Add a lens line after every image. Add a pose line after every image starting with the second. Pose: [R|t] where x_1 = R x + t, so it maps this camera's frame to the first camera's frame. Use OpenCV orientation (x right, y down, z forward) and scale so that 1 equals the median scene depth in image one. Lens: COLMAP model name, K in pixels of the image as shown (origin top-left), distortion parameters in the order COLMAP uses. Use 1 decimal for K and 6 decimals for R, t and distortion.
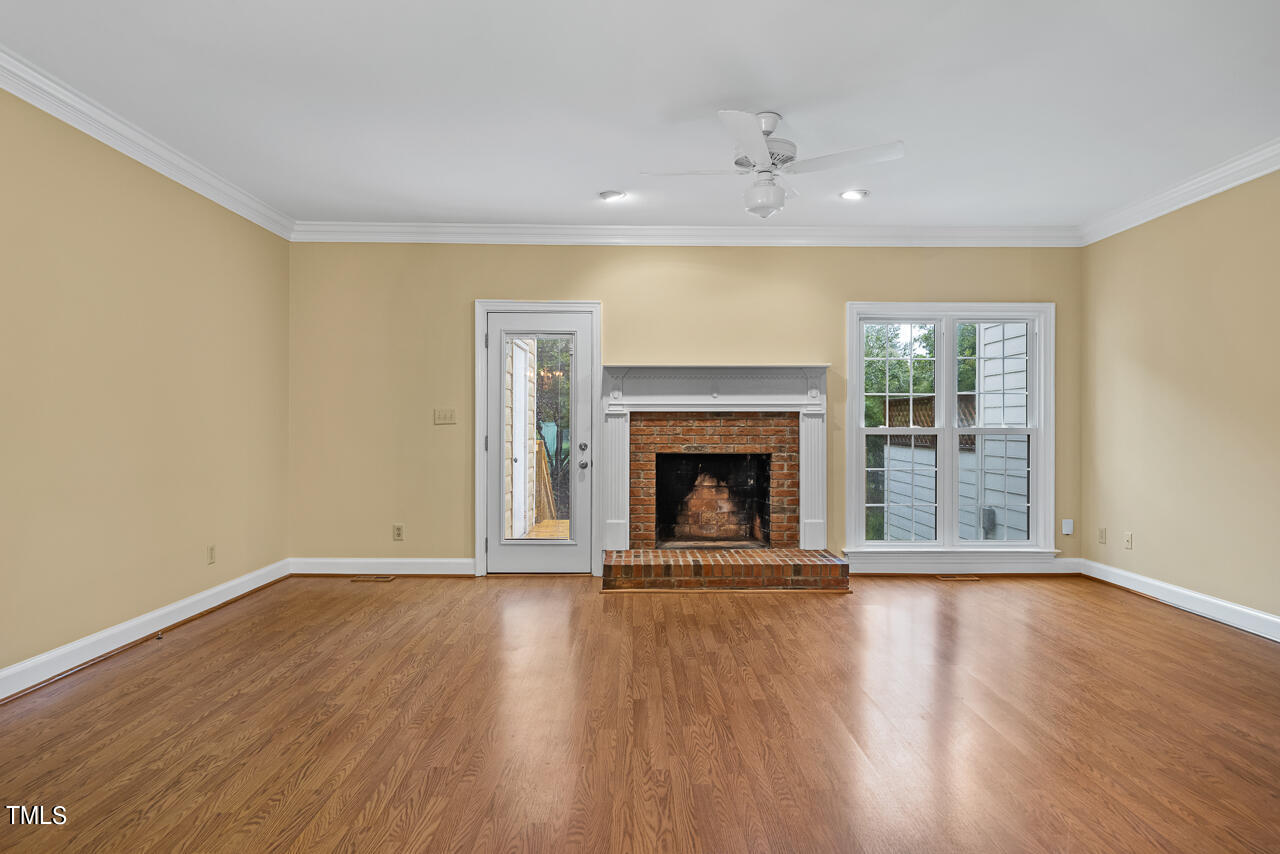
lens RADIAL K [[752.3, 0, 642.8], [0, 752.3, 425.0], [0, 0, 1]] dist [0.001148, -0.002183]
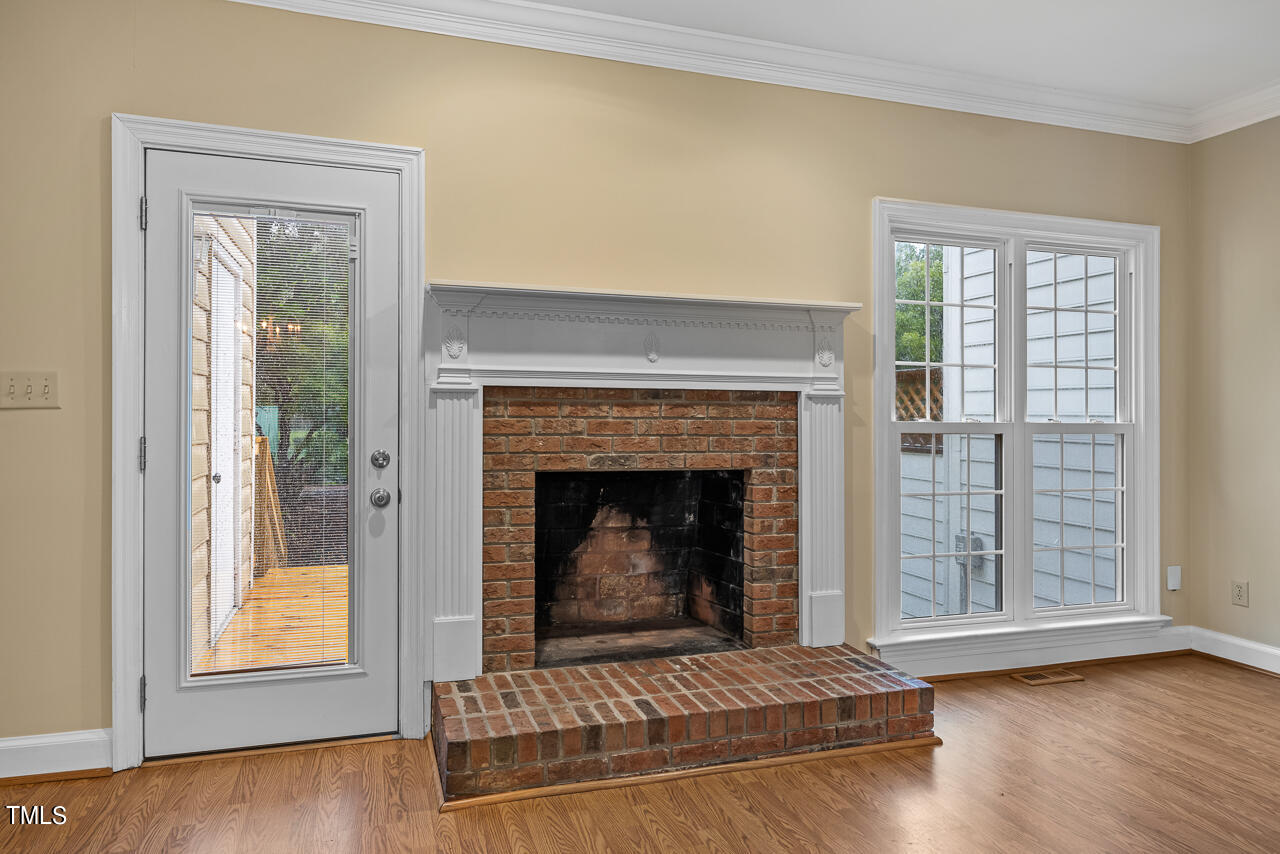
lens RADIAL K [[829.9, 0, 642.5], [0, 829.9, 426.9], [0, 0, 1]] dist [0.002270, 0.000371]
pose [[0.952758, 0.002807, 0.303718, -0.080708], [-0.008273, 0.999826, 0.016713, -0.001296], [-0.303618, -0.018436, 0.952615, 0.465639]]
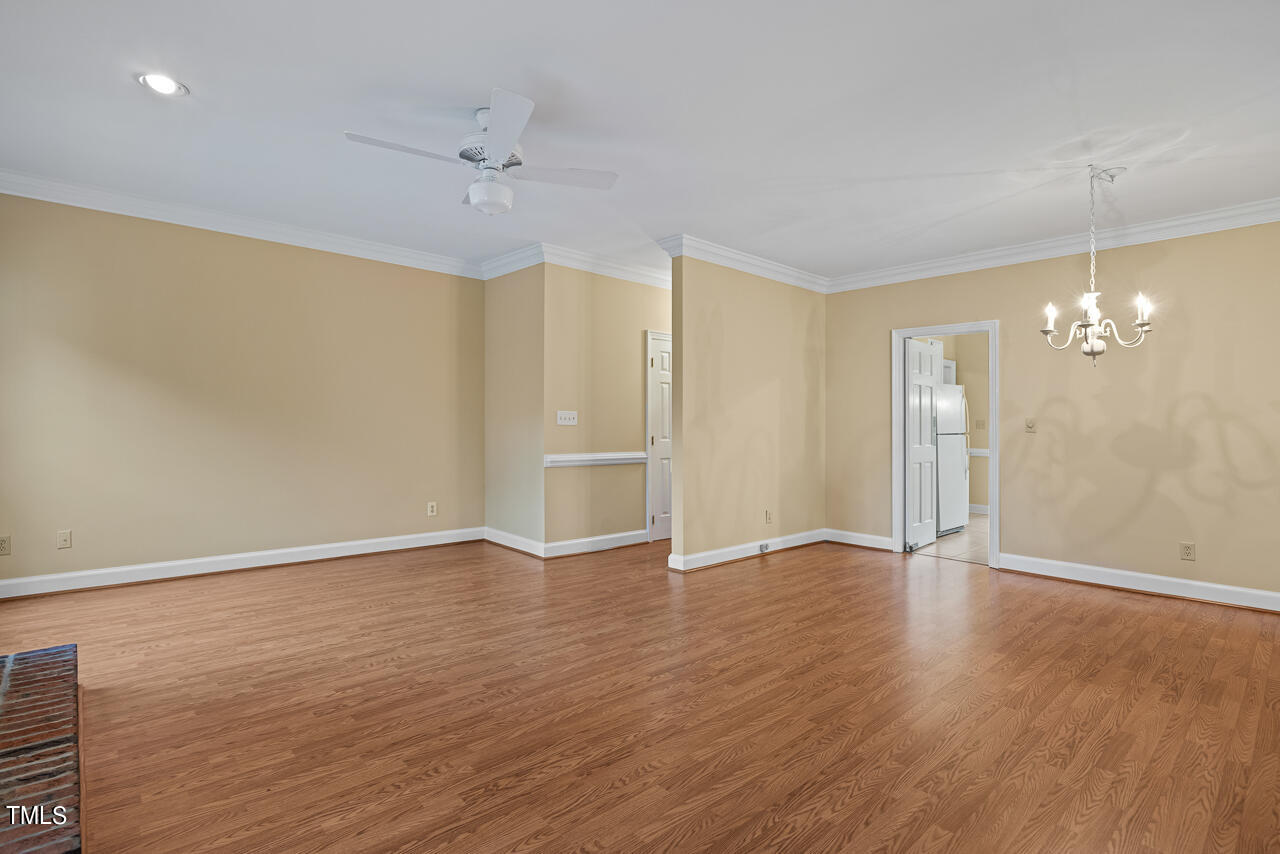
lens RADIAL K [[621.8, 0, 648.4], [0, 621.8, 439.2], [0, 0, 1]] dist [-0.006283, 0.000086]
pose [[-0.674282, -0.029003, 0.737904, -0.367031], [-0.015719, 0.999566, 0.024923, -0.002107], [-0.738307, 0.005206, -0.674445, 0.889595]]
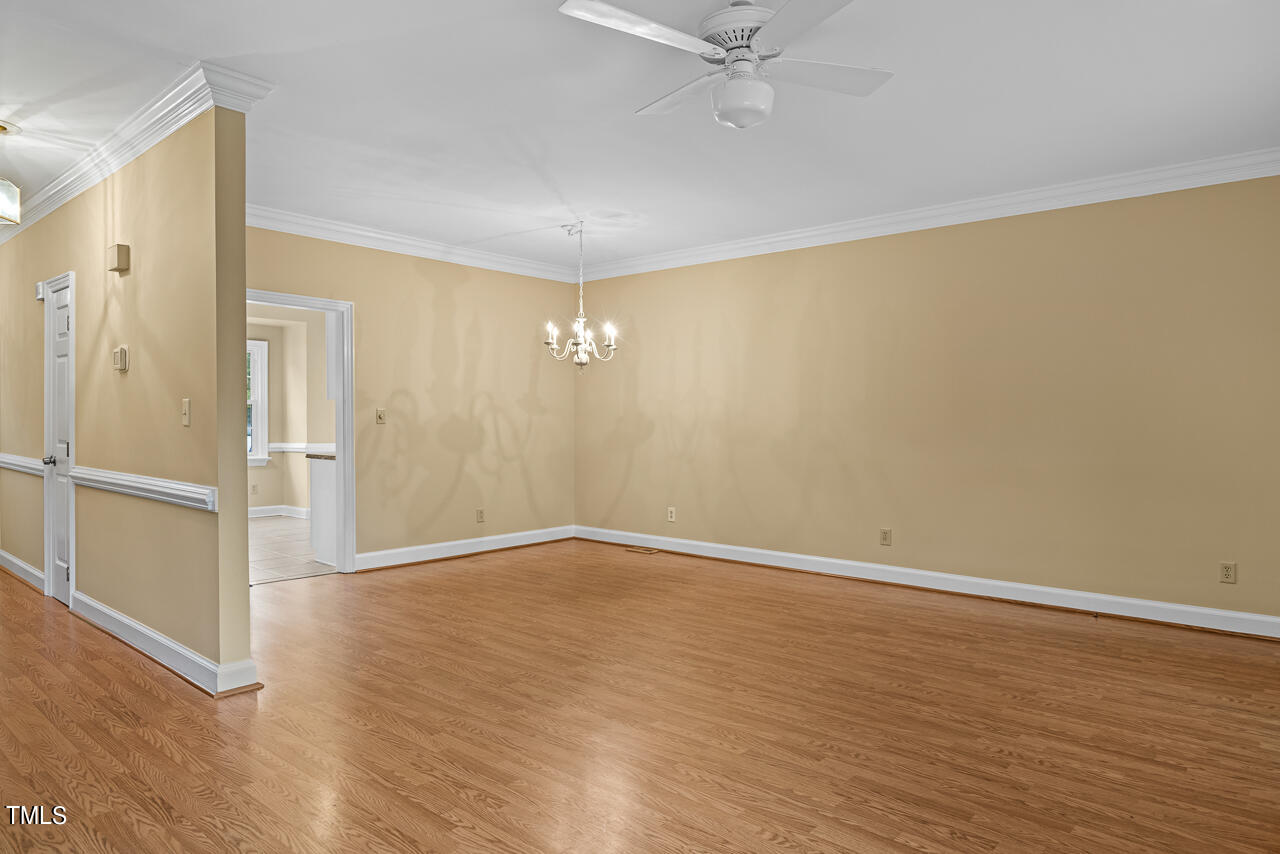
lens RADIAL K [[781.3, 0, 646.9], [0, 781.3, 415.0], [0, 0, 1]] dist [-0.000243, -0.000637]
pose [[-0.666835, -0.012177, -0.745106, 0.482970], [-0.005670, 0.999920, -0.011267, -0.000492], [0.745184, -0.003289, -0.666851, 0.898717]]
